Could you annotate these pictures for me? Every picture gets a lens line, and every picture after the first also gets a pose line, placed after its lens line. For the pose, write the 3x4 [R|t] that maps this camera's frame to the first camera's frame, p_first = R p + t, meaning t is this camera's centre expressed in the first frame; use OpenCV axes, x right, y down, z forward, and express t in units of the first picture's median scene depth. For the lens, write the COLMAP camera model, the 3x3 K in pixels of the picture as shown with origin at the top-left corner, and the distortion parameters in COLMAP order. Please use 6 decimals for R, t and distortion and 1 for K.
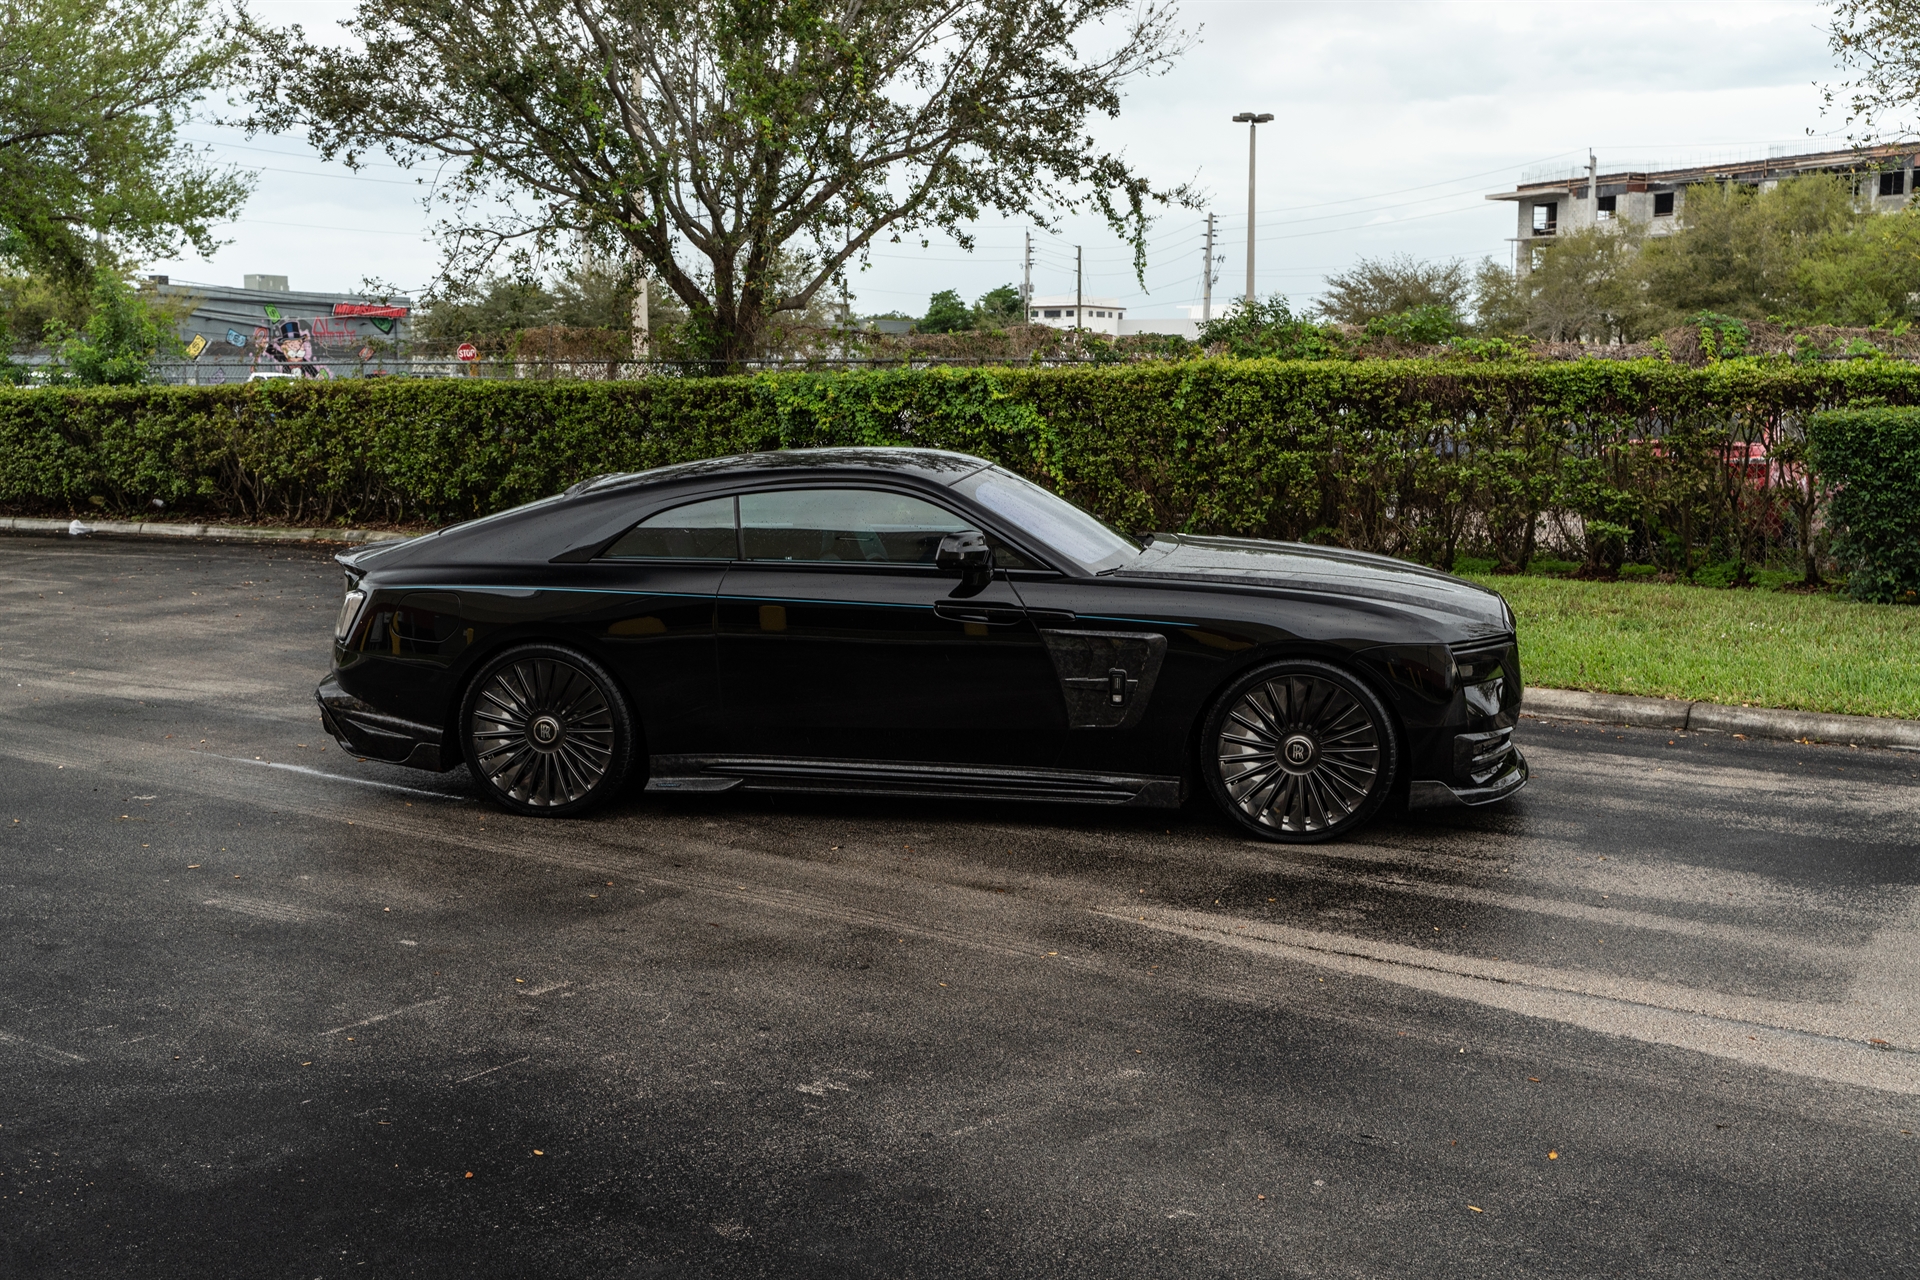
lens RADIAL K [[2174.0, 0, 961.9], [0, 2174.0, 633.0], [0, 0, 1]] dist [-0.048838, 0.000000]
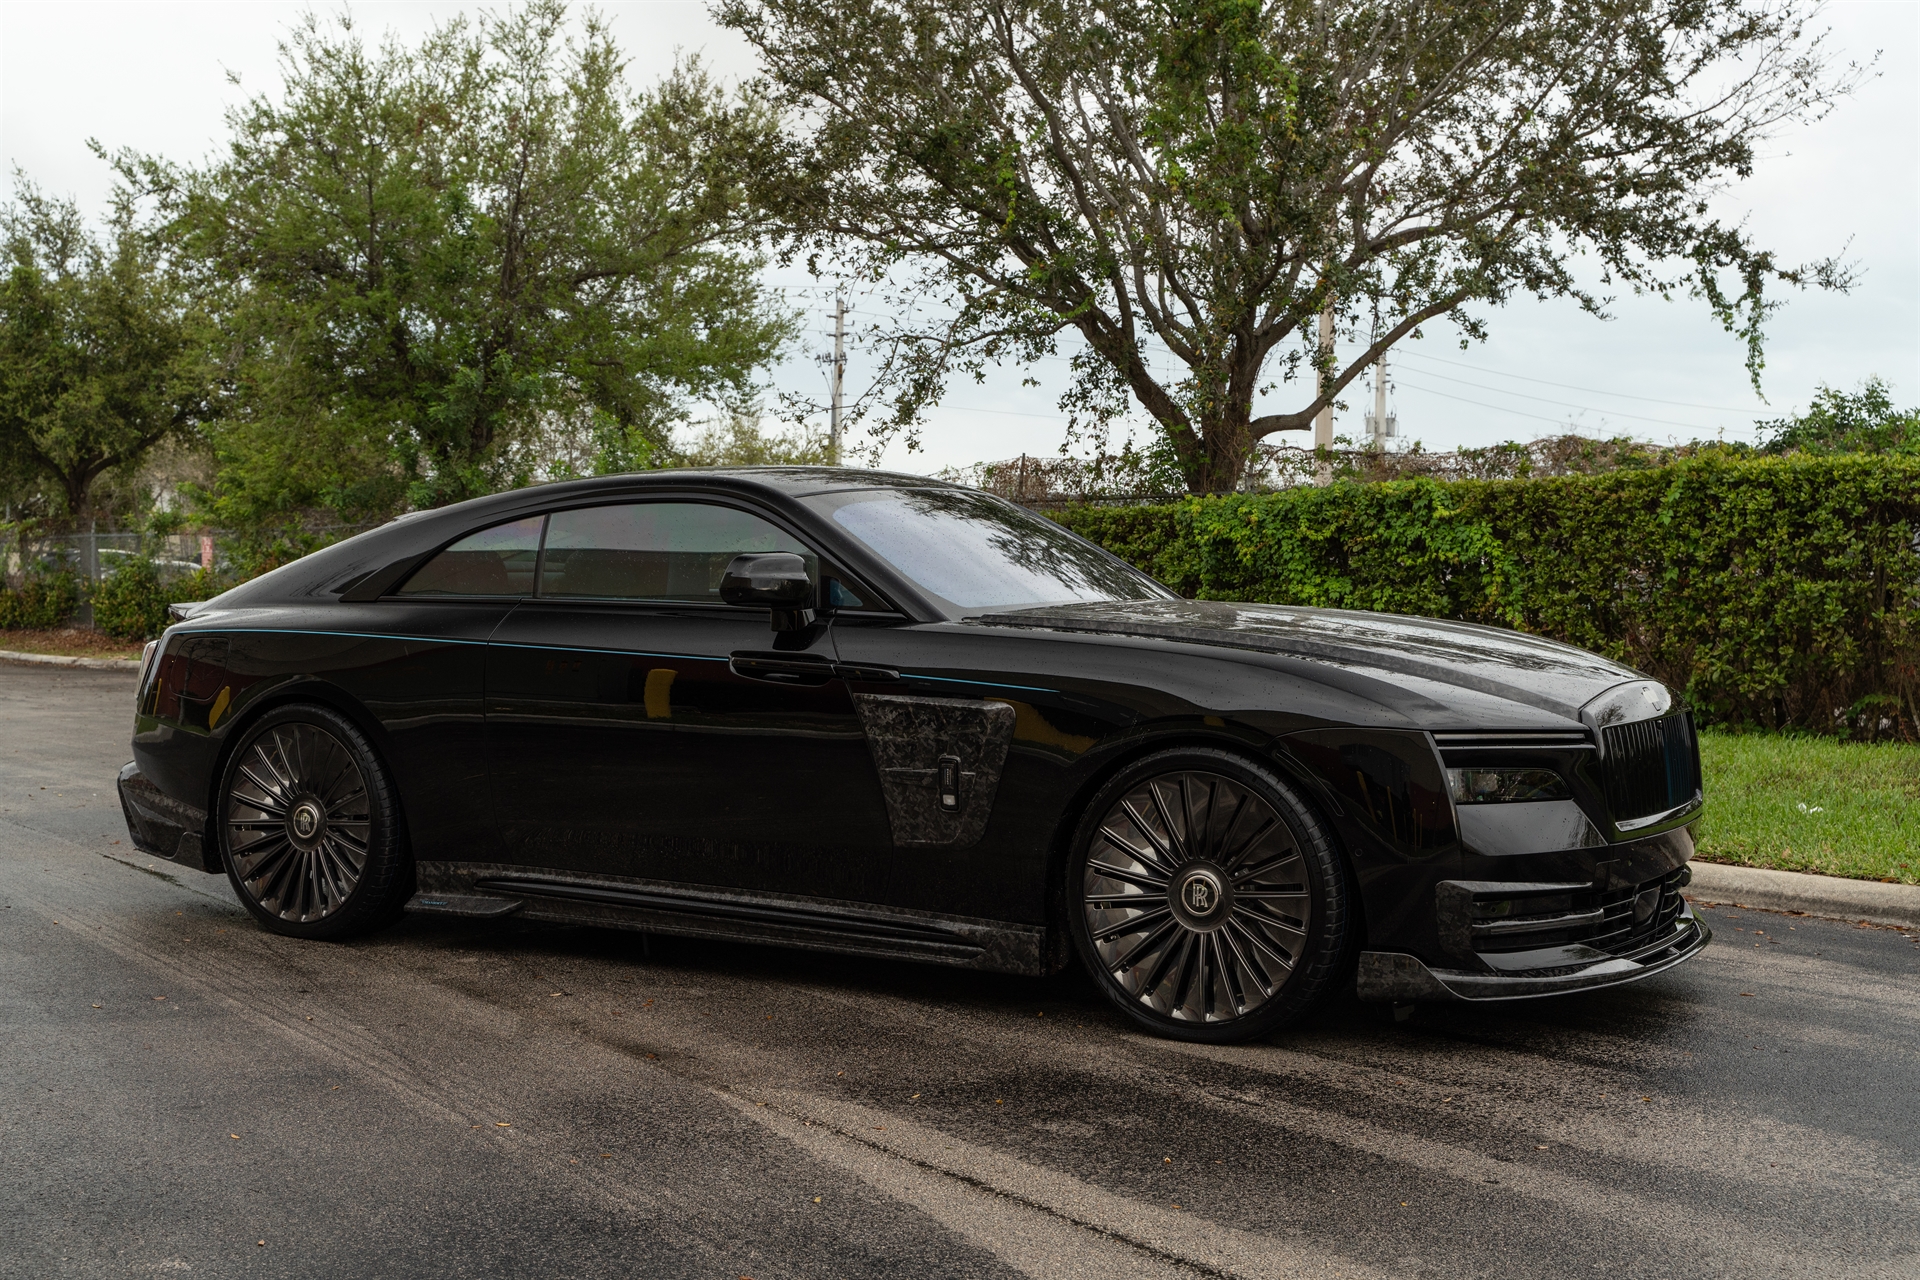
lens RADIAL K [[2520.0, 0, 958.2], [0, 2520.0, 647.6], [0, 0, 1]] dist [-0.029077, 0.000000]
pose [[0.925479, 0.021648, -0.378179, 0.191384], [-0.062799, 0.993319, -0.096820, 0.030613], [0.373557, 0.113354, 0.920655, 0.151705]]
